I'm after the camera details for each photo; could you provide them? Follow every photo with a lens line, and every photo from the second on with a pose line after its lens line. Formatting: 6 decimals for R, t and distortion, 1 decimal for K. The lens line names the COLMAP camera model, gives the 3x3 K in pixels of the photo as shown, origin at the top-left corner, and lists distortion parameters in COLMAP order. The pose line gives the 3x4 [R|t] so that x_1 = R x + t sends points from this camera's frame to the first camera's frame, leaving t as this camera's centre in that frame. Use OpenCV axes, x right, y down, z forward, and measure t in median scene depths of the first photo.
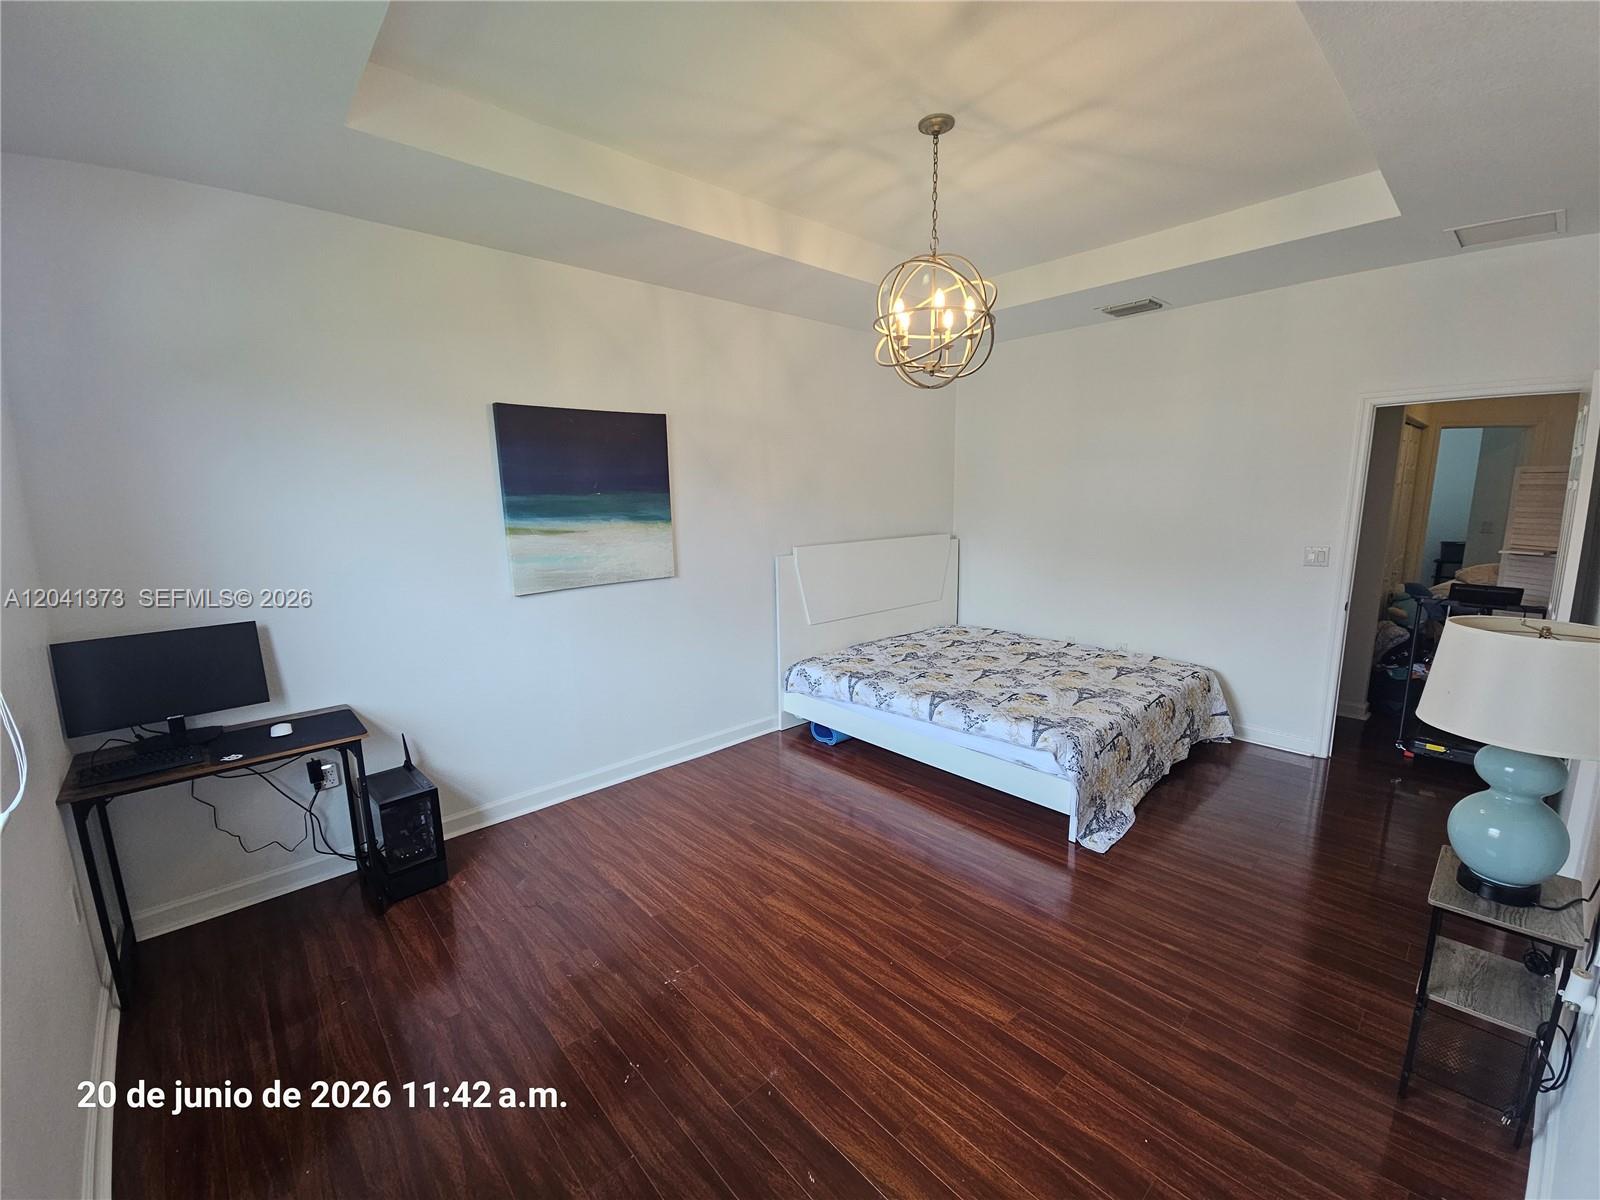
lens RADIAL K [[650.6, 0, 795.4], [0, 650.6, 603.7], [0, 0, 1]] dist [0.004224, -0.004314]
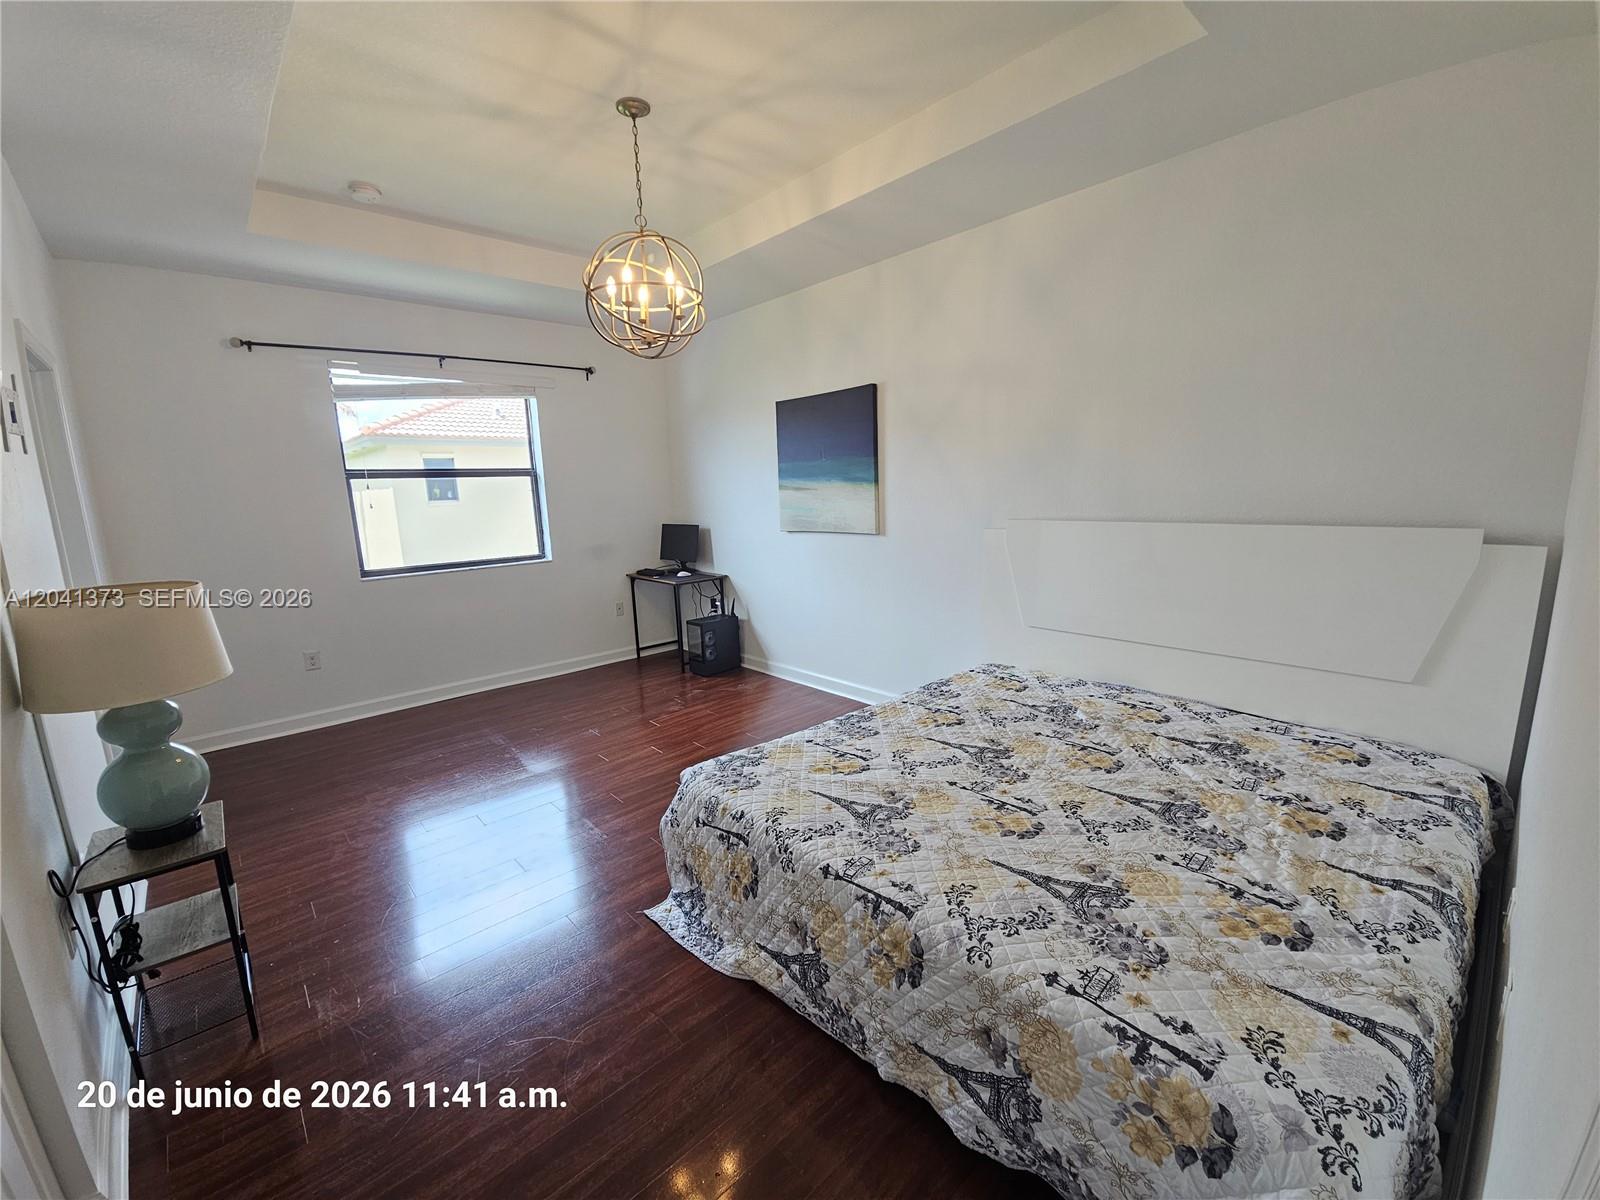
lens RADIAL K [[650.6, 0, 793.8], [0, 650.6, 601.3], [0, 0, 1]] dist [0.004224, -0.004314]
pose [[0.003857, 0.193019, -0.981188, 0.982677], [-0.135958, 0.972185, 0.190713, -0.132315], [0.990707, 0.132665, 0.029992, 0.925389]]
